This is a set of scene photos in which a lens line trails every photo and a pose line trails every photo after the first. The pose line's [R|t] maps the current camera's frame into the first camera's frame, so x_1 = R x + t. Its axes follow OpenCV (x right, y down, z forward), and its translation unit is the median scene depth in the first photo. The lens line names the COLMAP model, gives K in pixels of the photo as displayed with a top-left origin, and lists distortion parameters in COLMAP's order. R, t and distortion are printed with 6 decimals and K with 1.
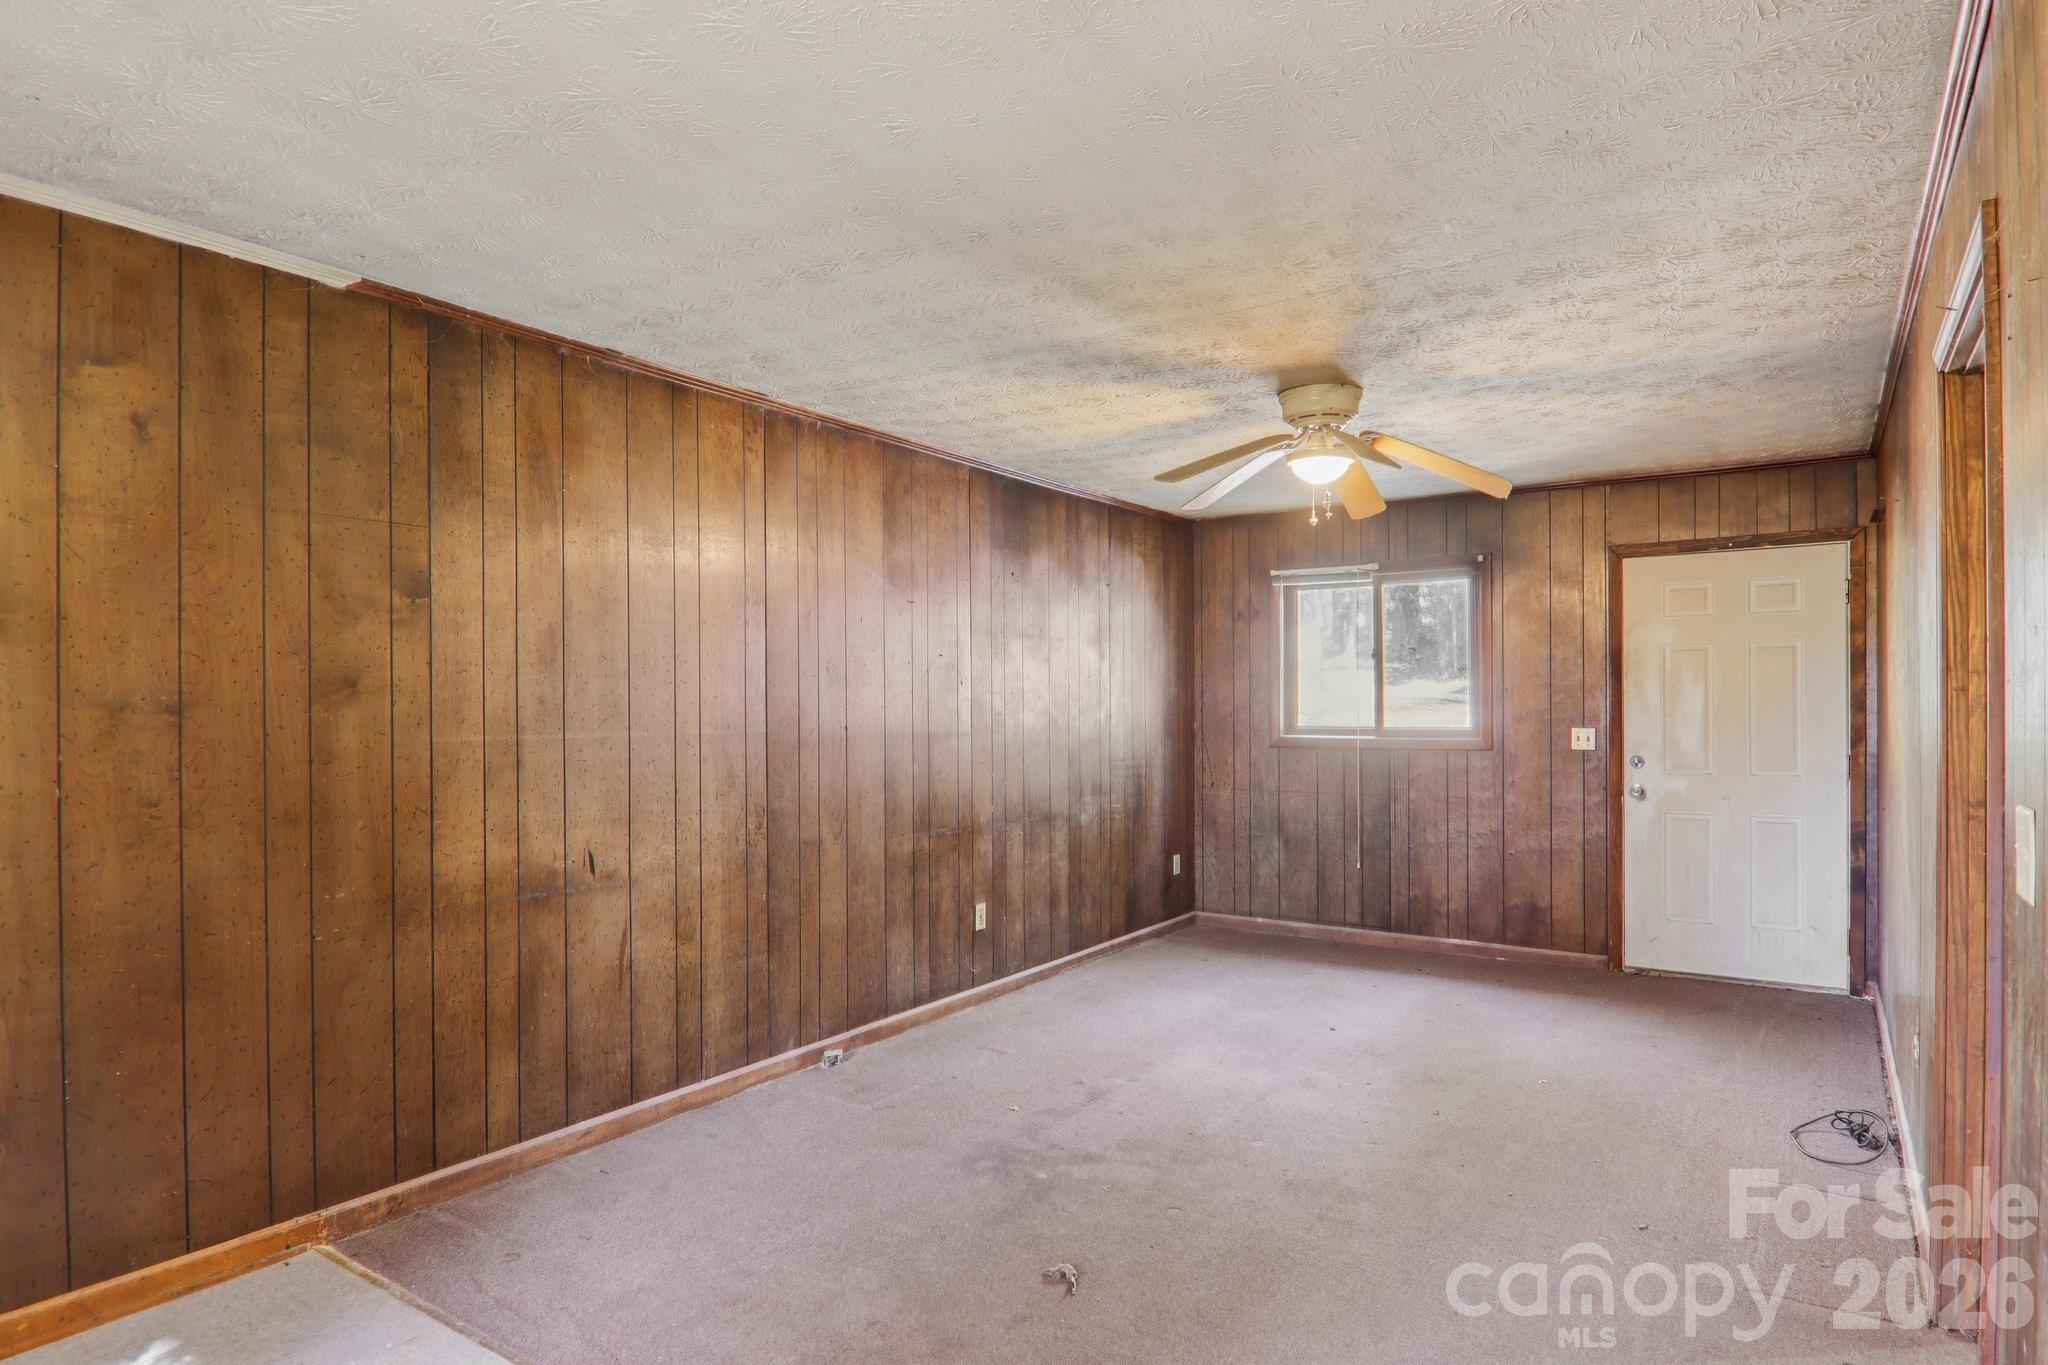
lens RADIAL K [[1162.9, 0, 1021.6], [0, 1162.9, 707.7], [0, 0, 1]] dist [0.000570, -0.017787]
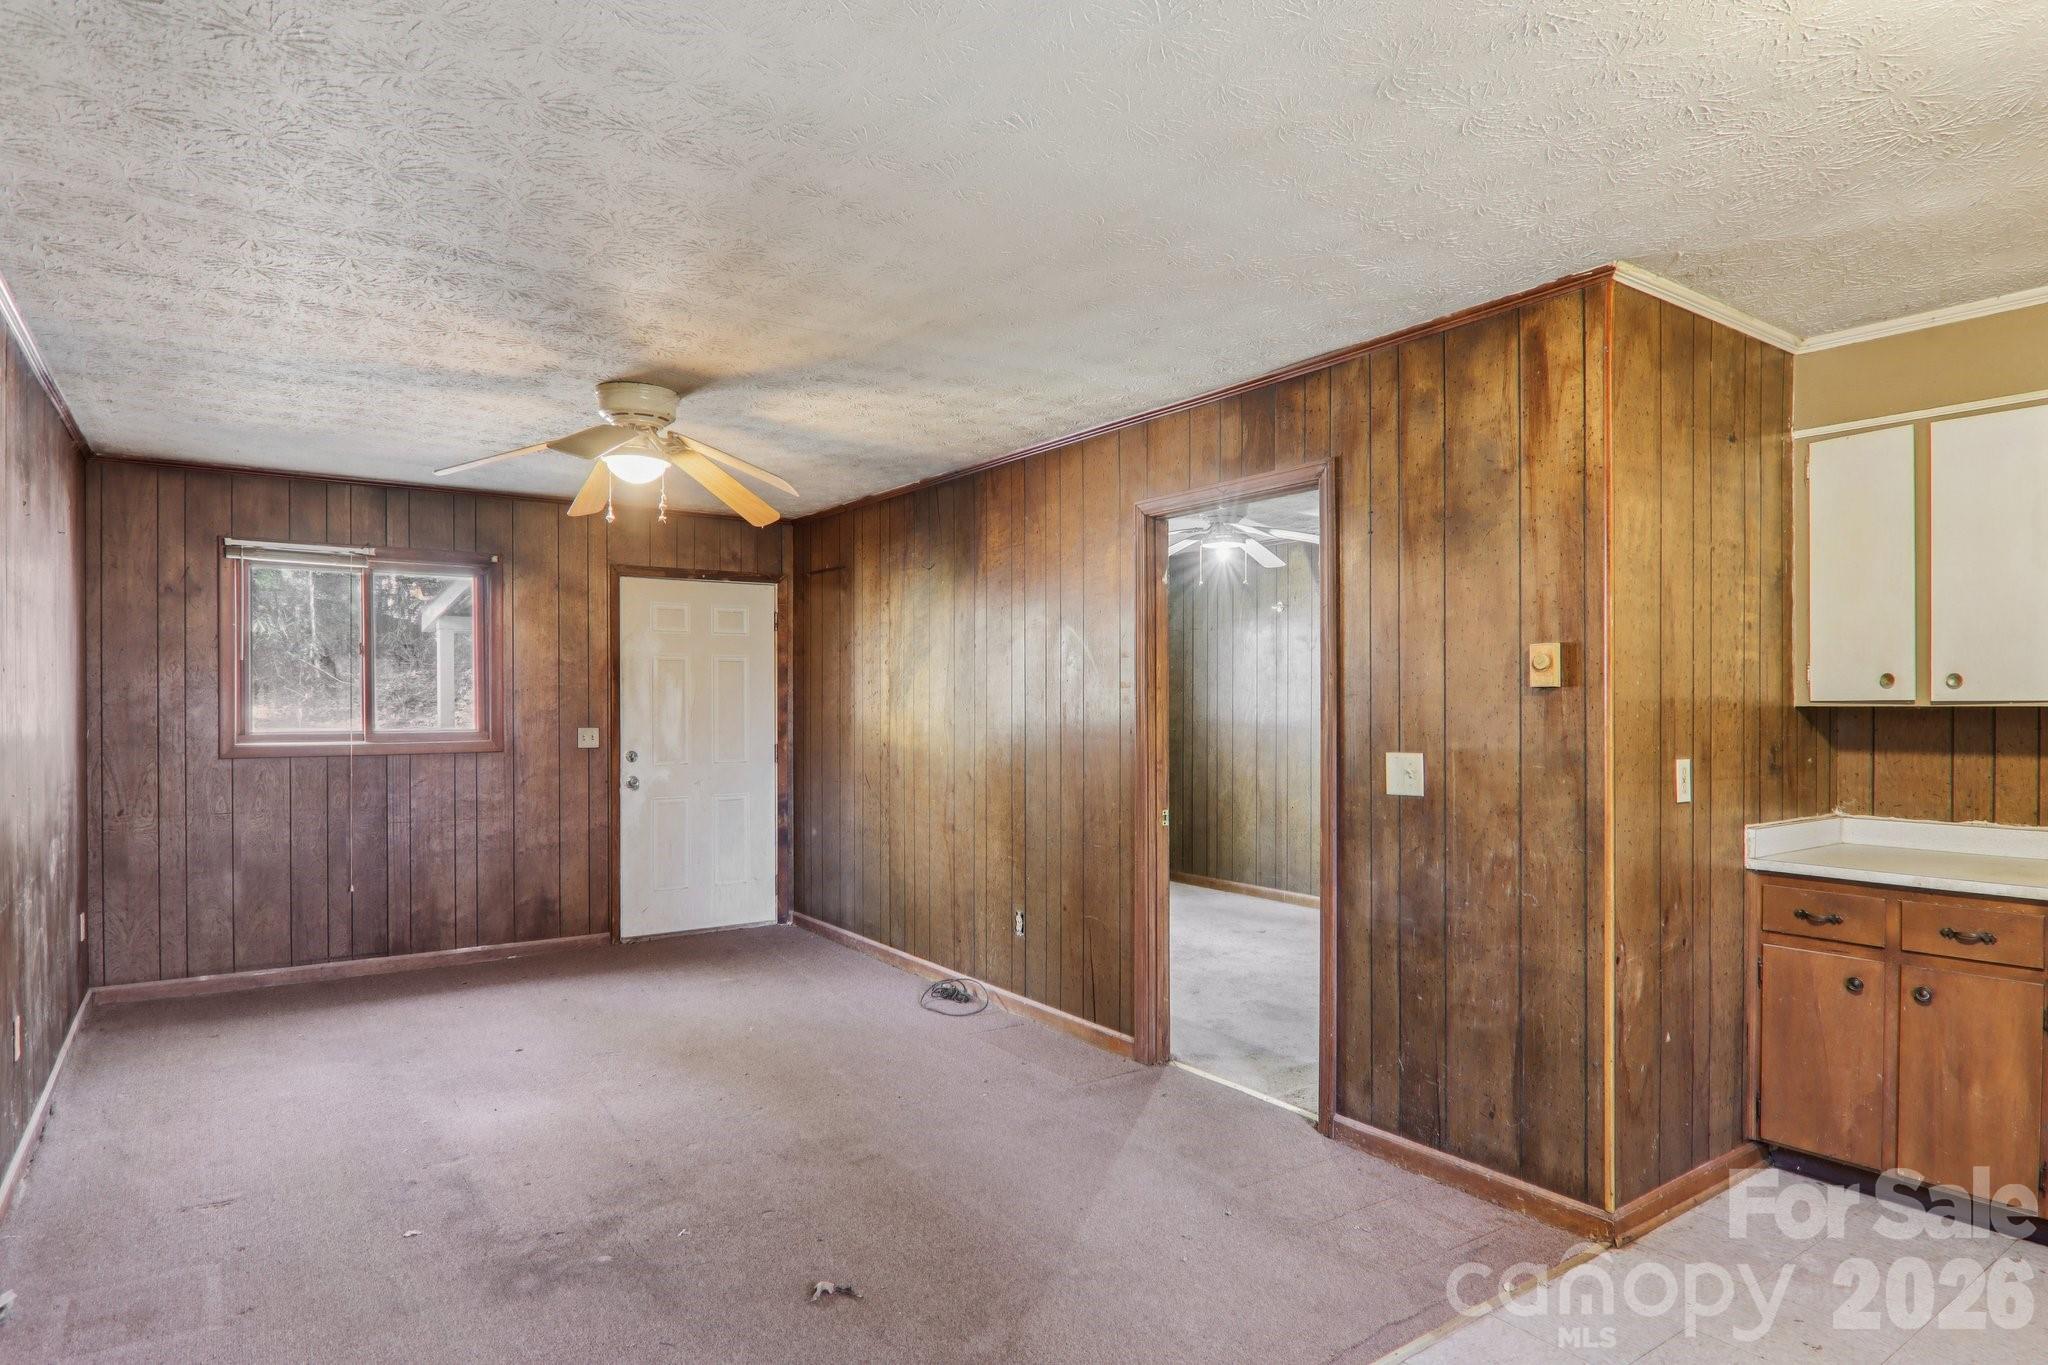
lens RADIAL K [[1138.9, 0, 1031.8], [0, 1138.9, 714.9], [0, 0, 1]] dist [0.006383, -0.022250]
pose [[0.353910, -0.005844, 0.935261, -0.614251], [0.001748, 0.999983, 0.005587, 0.000400], [-0.935278, -0.000342, 0.353914, 0.390058]]
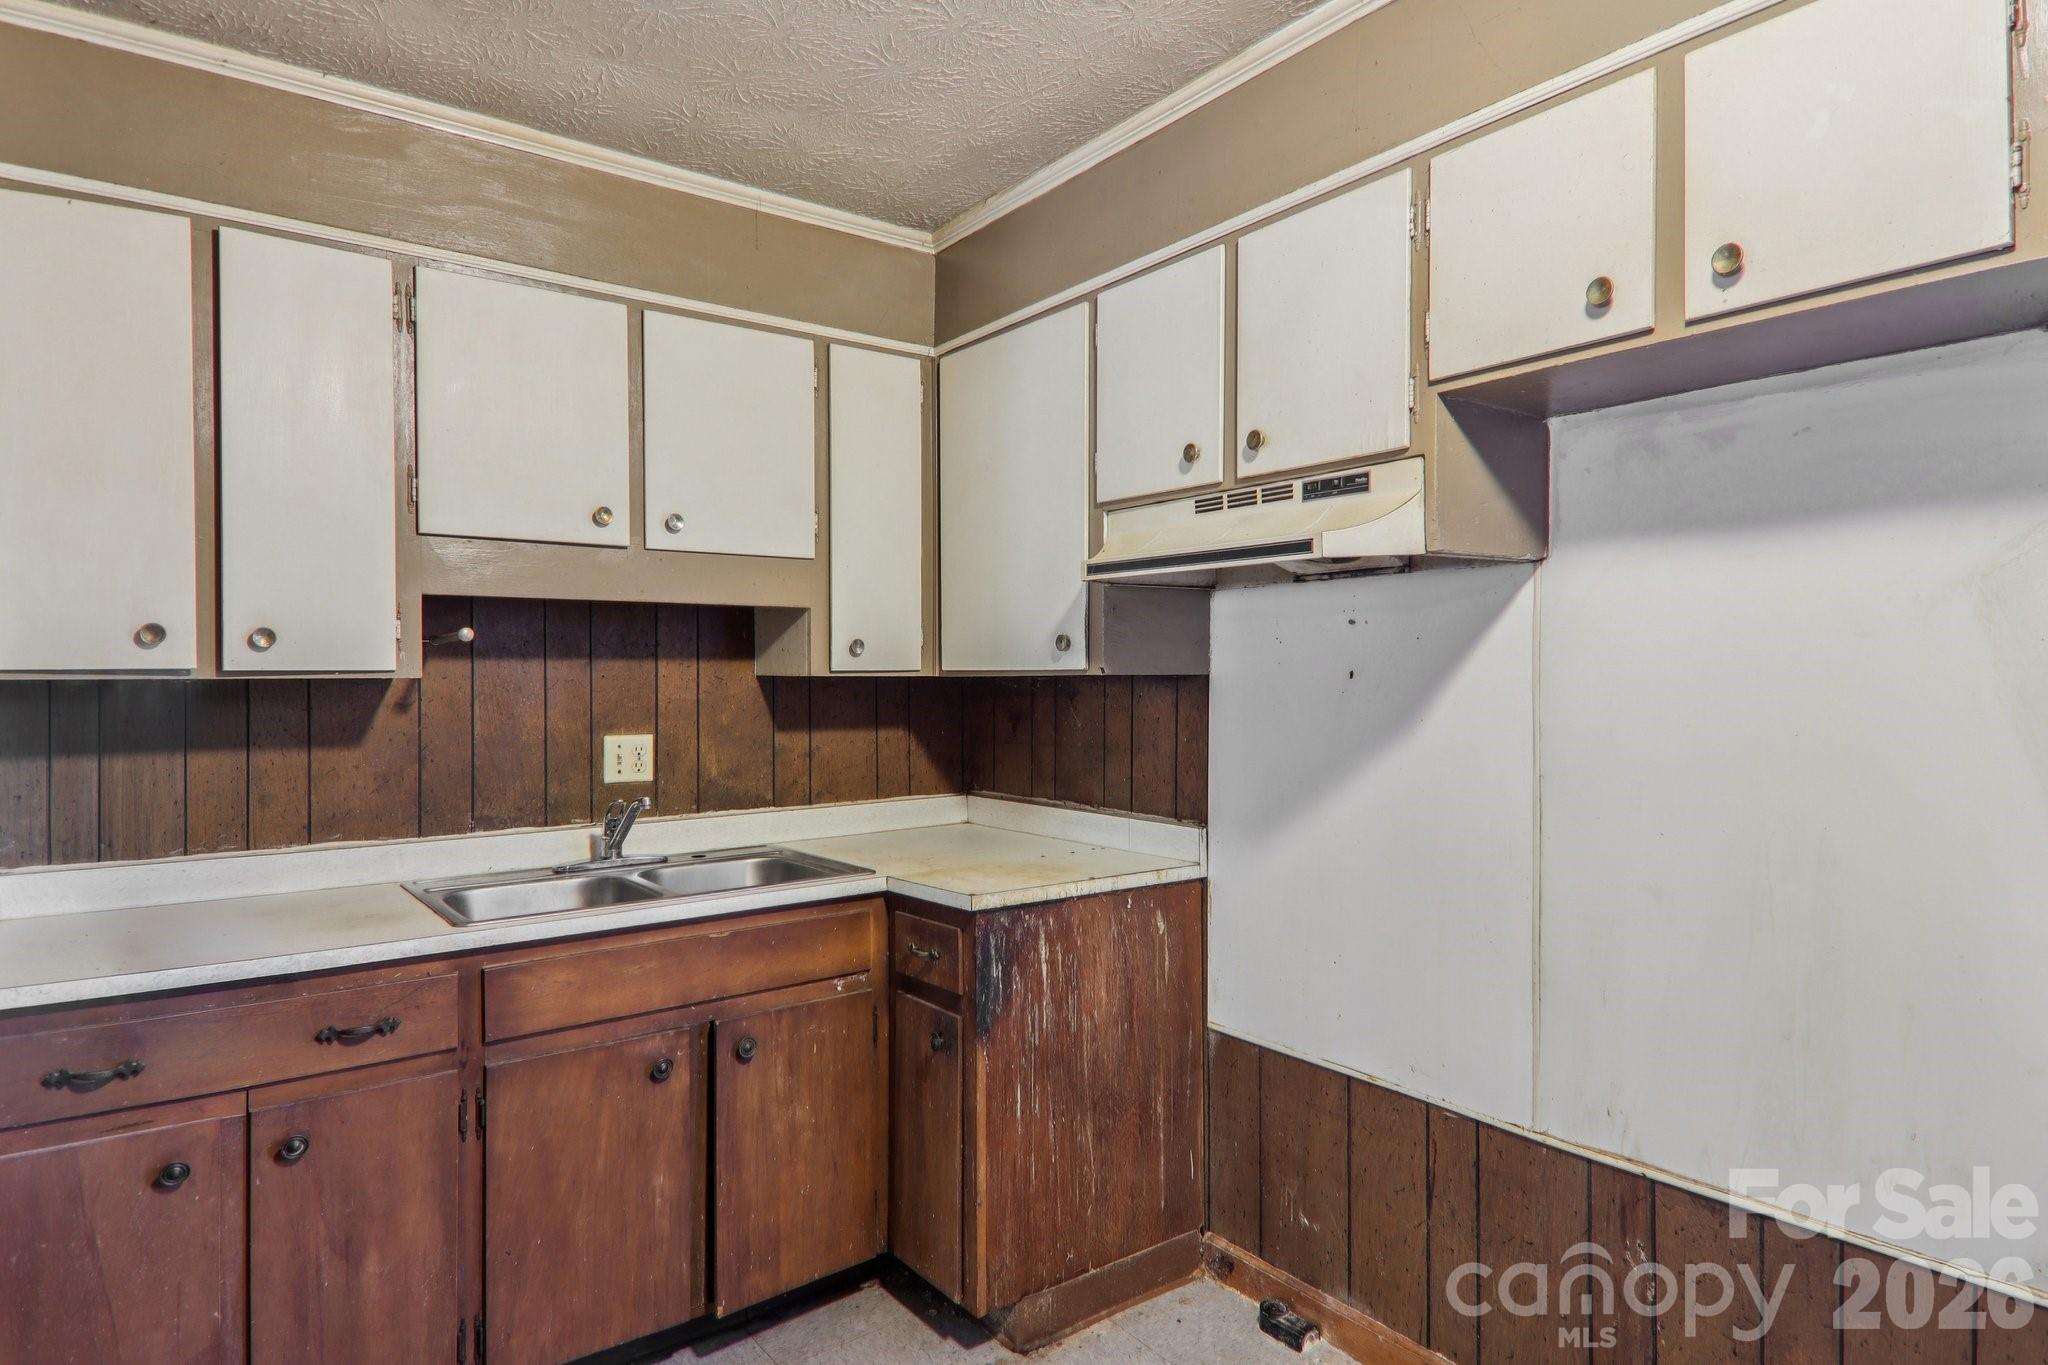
lens RADIAL K [[1166.4, 0, 1028.4], [0, 1166.4, 673.9], [0, 0, 1]] dist [0.059561, -0.042467]
pose [[-0.943461, 0.005320, 0.331440, -0.102332], [0.005821, 0.999983, 0.000519, -0.000486], [-0.331432, 0.002419, -0.943476, 0.466992]]
